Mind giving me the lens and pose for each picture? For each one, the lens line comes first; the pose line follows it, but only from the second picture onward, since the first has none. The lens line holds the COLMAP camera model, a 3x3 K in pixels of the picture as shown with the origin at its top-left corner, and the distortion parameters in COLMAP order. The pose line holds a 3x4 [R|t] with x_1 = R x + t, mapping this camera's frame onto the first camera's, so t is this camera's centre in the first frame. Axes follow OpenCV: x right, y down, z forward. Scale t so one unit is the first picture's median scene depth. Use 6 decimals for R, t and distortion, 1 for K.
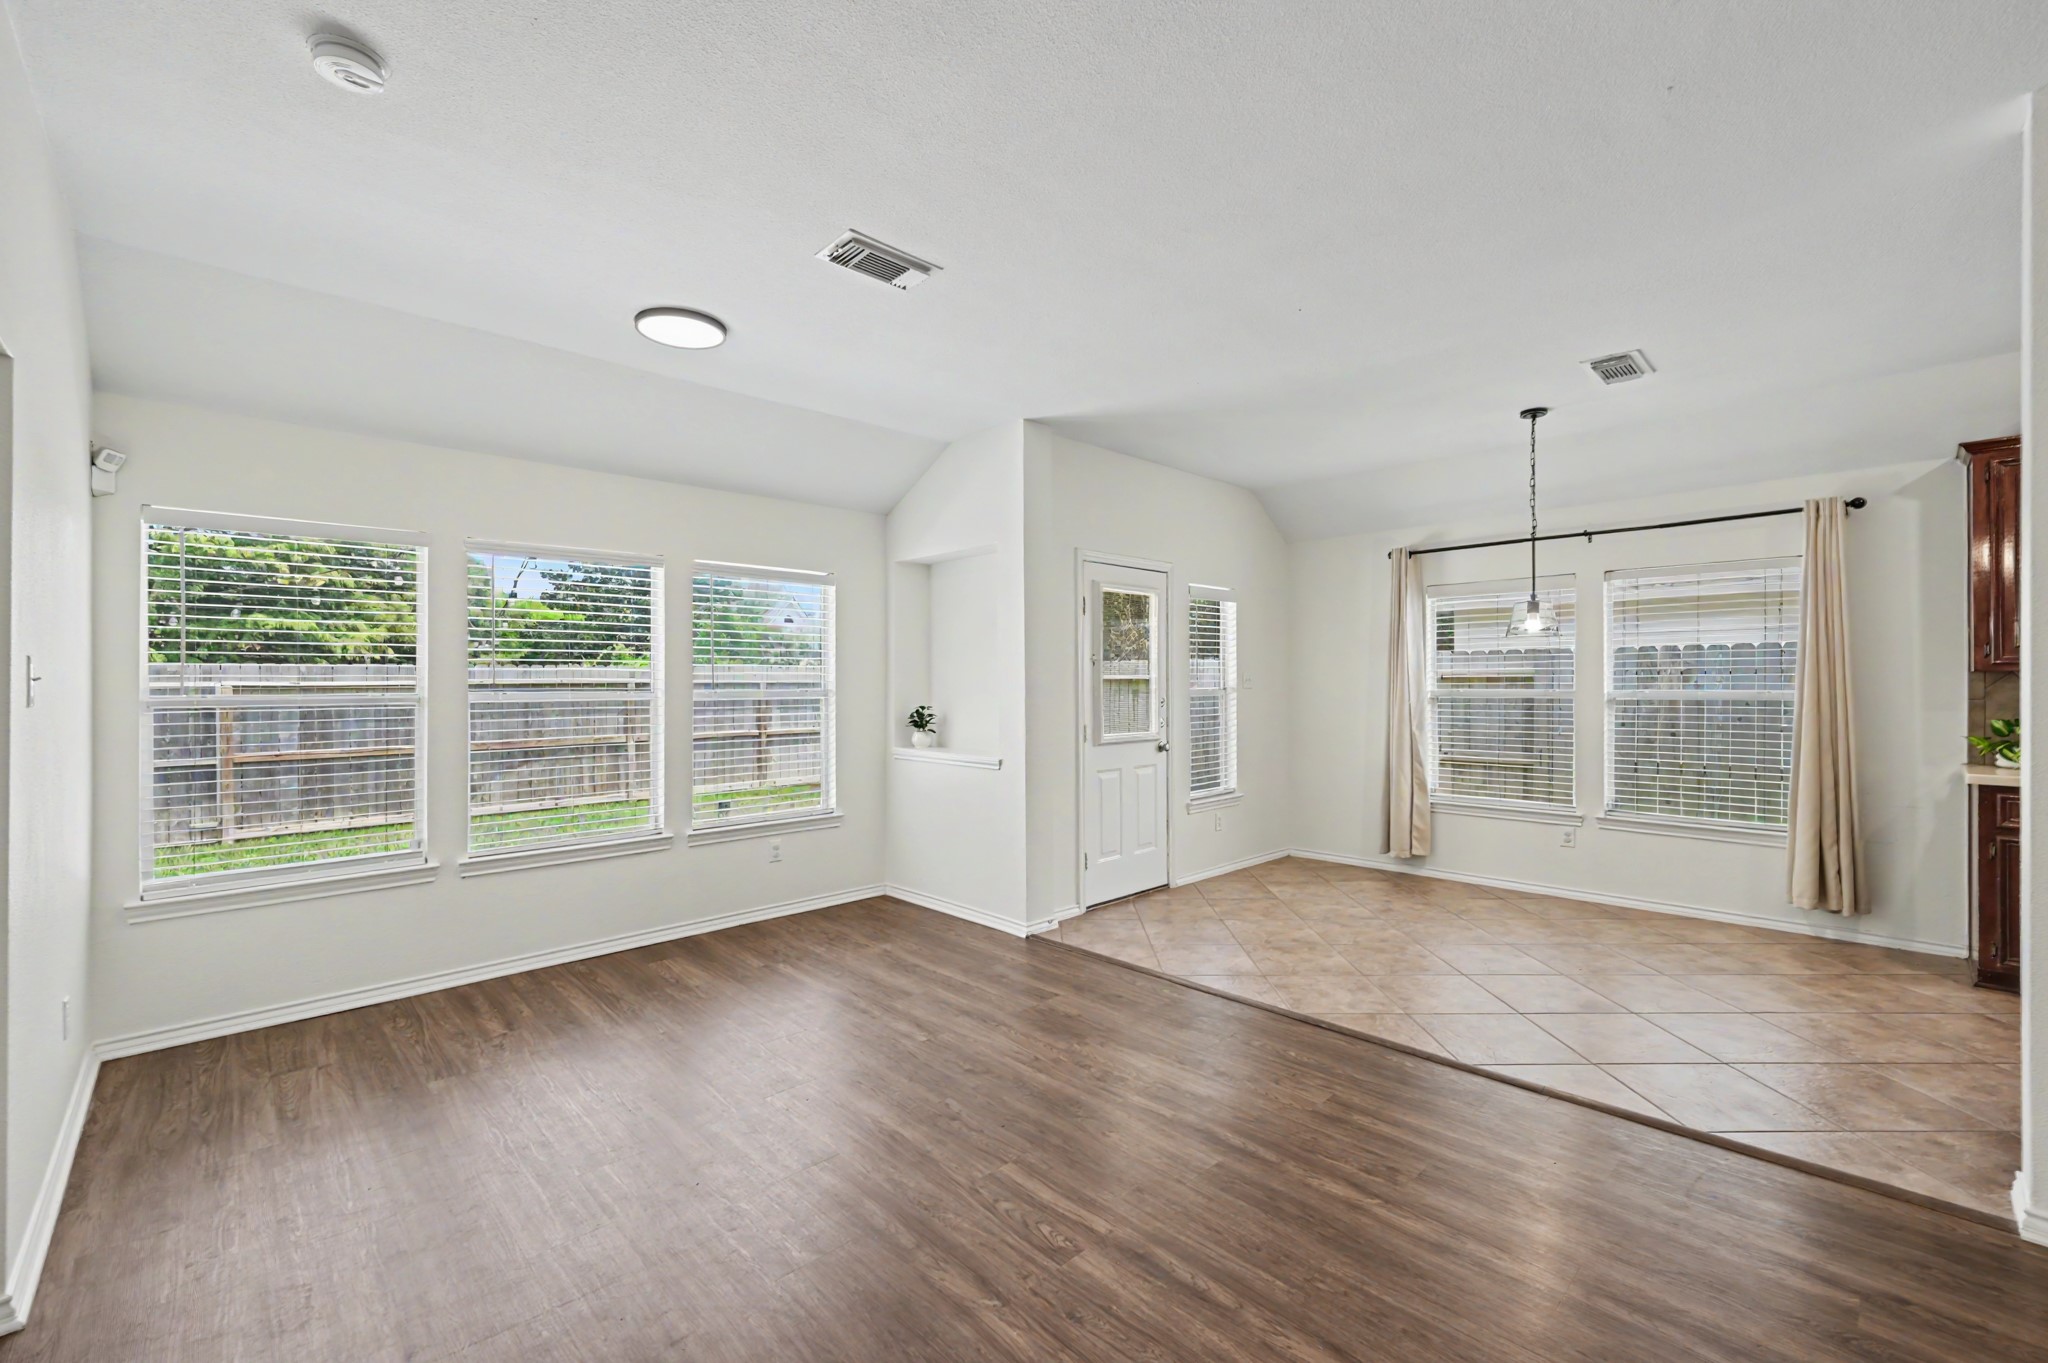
lens RADIAL K [[887.3, 0, 1024.0], [0, 887.3, 681.5], [0, 0, 1]] dist [0.000165, 0.000020]
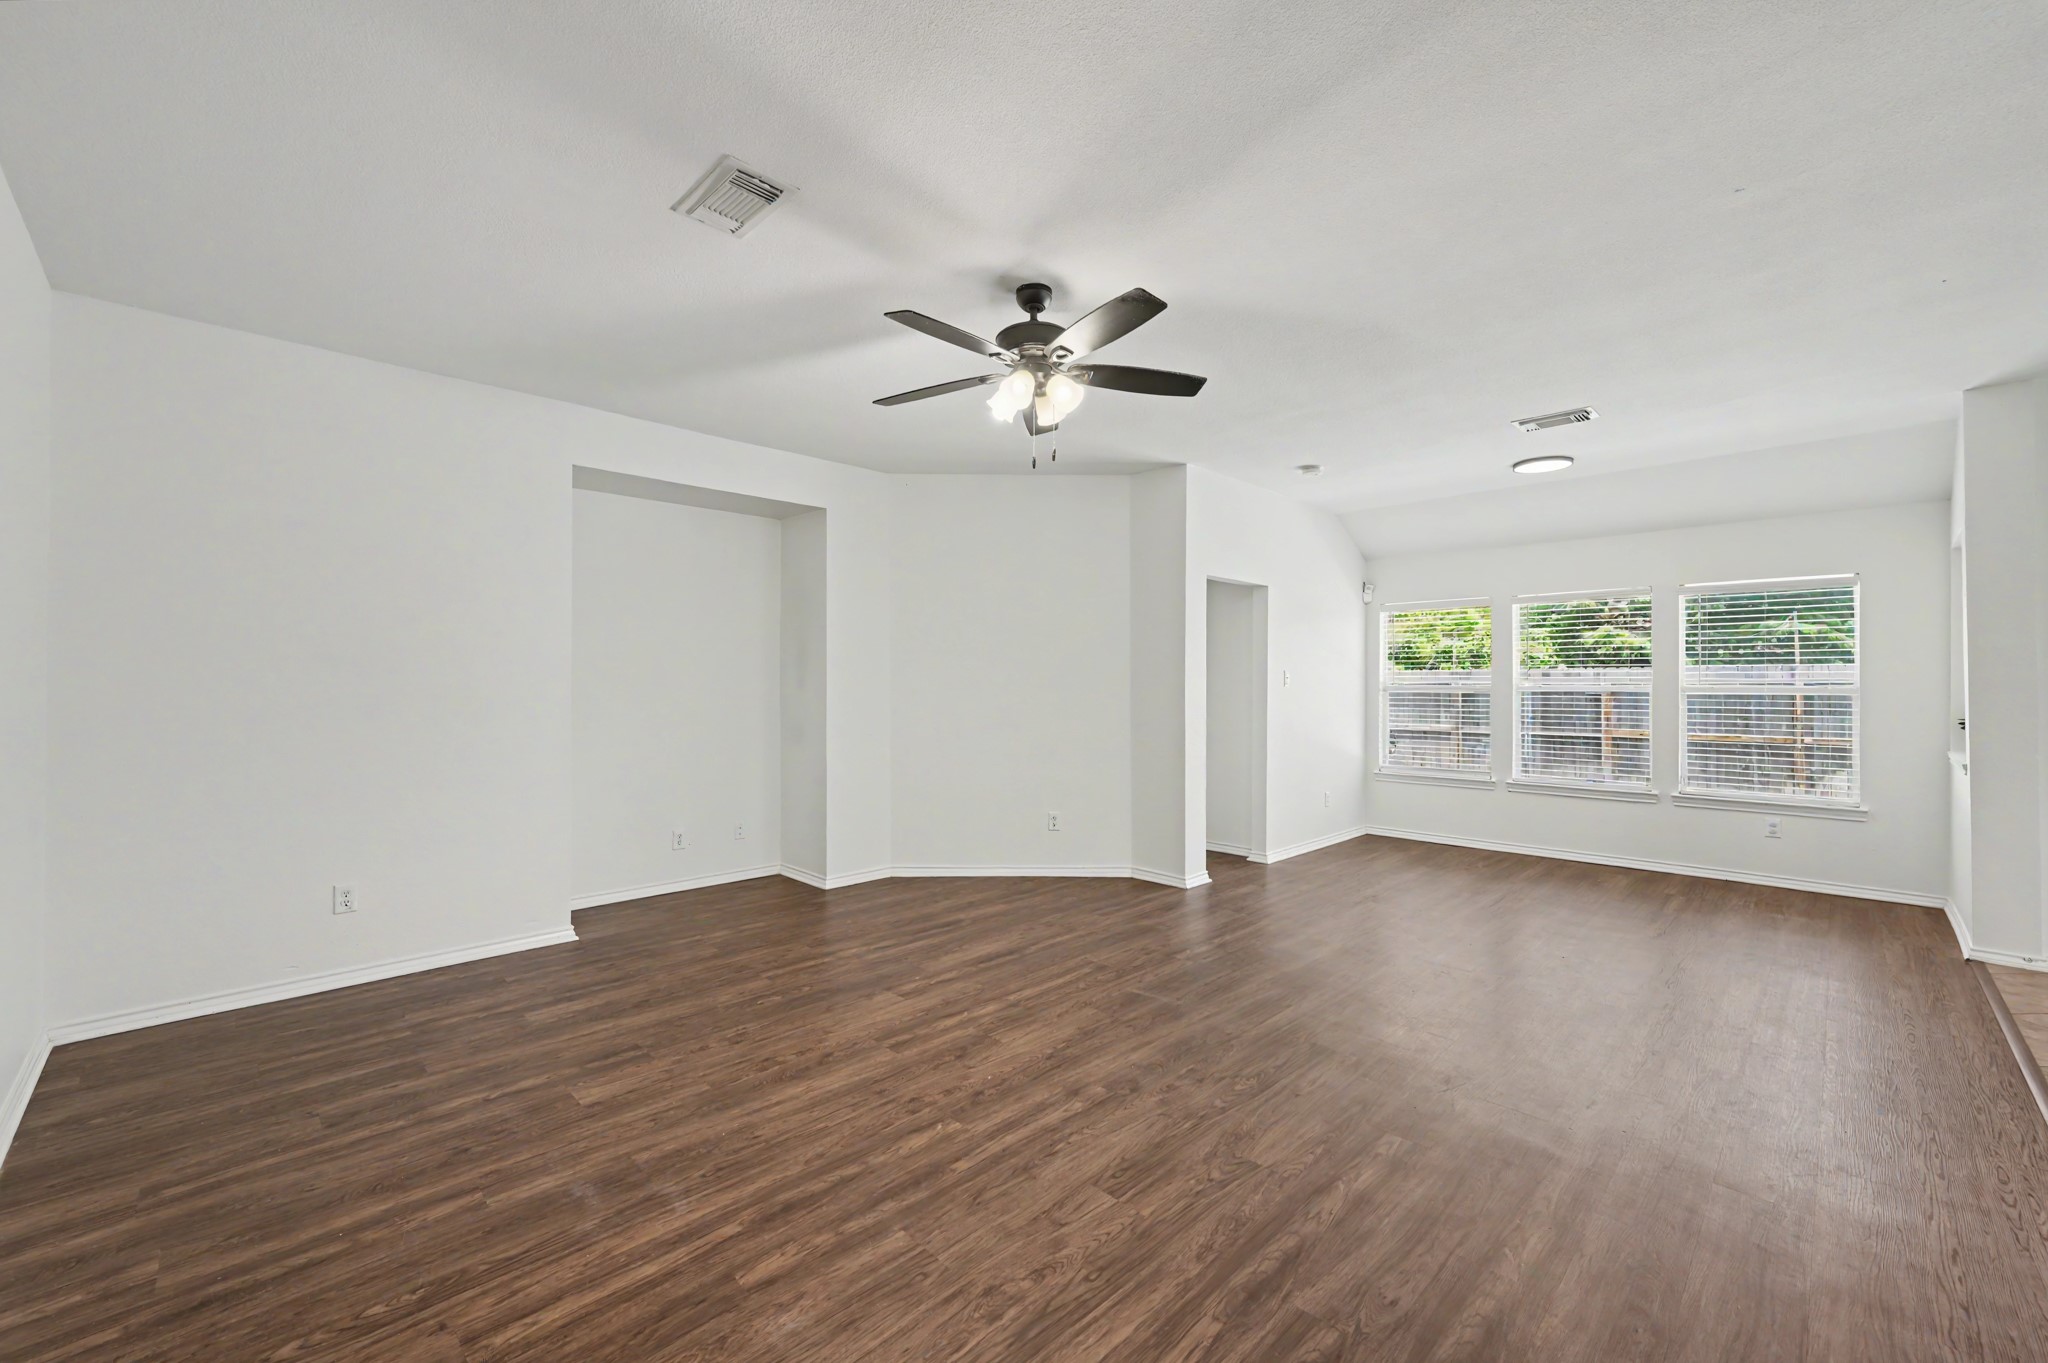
lens RADIAL K [[813.9, 0, 1024.0], [0, 813.9, 681.5], [0, 0, 1]] dist [-0.000033, -0.000005]
pose [[0.014371, -0.007772, -0.999867, 0.597013], [0.009444, 0.999926, -0.007637, 0.001198], [0.999852, -0.009333, 0.014443, 0.018738]]
